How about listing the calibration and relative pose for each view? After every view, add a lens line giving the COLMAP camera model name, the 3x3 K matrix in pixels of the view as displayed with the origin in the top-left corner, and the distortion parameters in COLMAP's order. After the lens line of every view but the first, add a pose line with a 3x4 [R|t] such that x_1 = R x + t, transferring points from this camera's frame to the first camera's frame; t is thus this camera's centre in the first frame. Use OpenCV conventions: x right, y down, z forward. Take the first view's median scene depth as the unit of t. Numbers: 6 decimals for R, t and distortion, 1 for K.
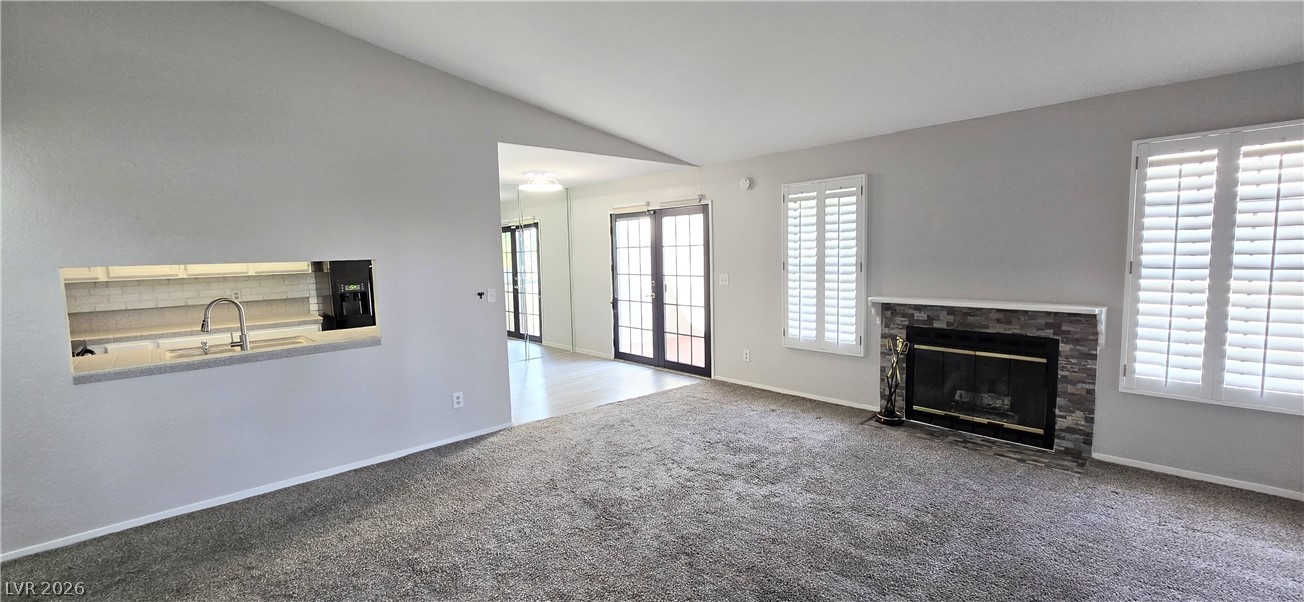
lens RADIAL K [[536.9, 0, 652.0], [0, 536.9, 301.0], [0, 0, 1]] dist [-0.001159, 0.006093]
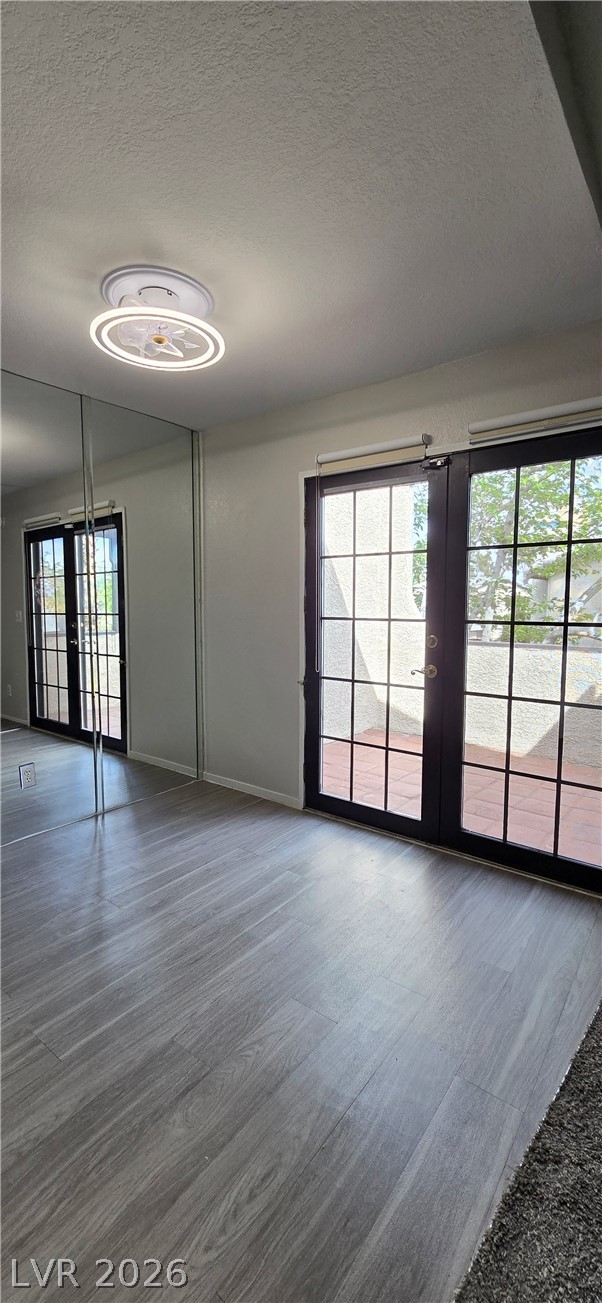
lens RADIAL K [[536.5, 0, 307.5], [0, 536.5, 651.4], [0, 0, 1]] dist [-0.001159, 0.006093]
pose [[0.986431, 0.013363, 0.163630, -0.232697], [-0.011910, 0.999880, -0.009857, -0.028949], [-0.163742, 0.007775, 0.986473, 0.915139]]
